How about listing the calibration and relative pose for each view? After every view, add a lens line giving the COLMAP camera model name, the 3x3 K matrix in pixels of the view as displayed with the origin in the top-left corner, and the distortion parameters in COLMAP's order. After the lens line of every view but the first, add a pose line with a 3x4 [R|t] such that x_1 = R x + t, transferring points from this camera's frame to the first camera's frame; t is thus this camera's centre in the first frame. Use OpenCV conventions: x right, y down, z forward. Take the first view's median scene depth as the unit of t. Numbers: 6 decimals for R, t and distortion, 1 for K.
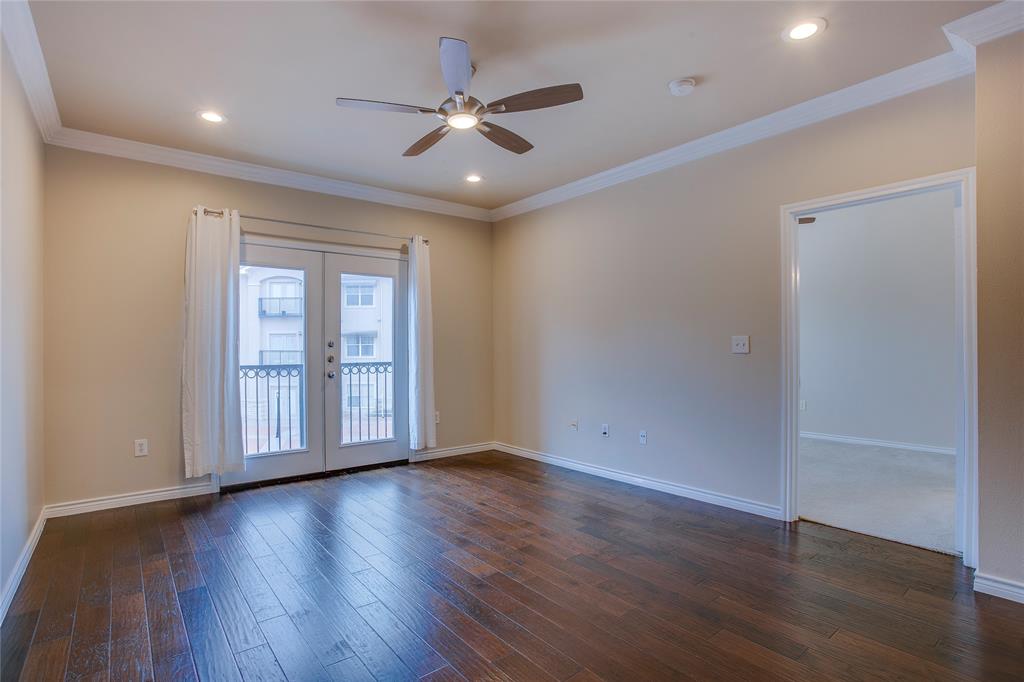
lens RADIAL K [[510.8, 0, 511.3], [0, 510.8, 348.1], [0, 0, 1]] dist [-0.020894, 0.001524]
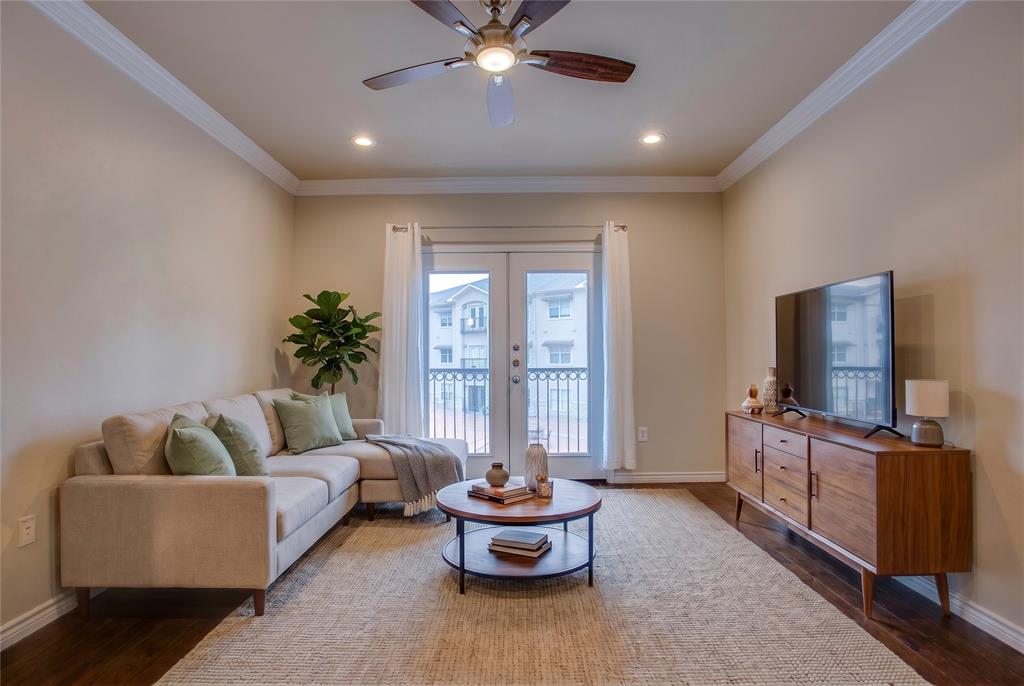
lens RADIAL K [[510.8, 0, 514.0], [0, 510.8, 346.7], [0, 0, 1]] dist [-0.020894, 0.001524]
pose [[0.790053, -0.007711, -0.612990, 0.223623], [0.001099, 0.999937, -0.011162, 0.000635], [0.613037, 0.008145, 0.790012, 0.227982]]
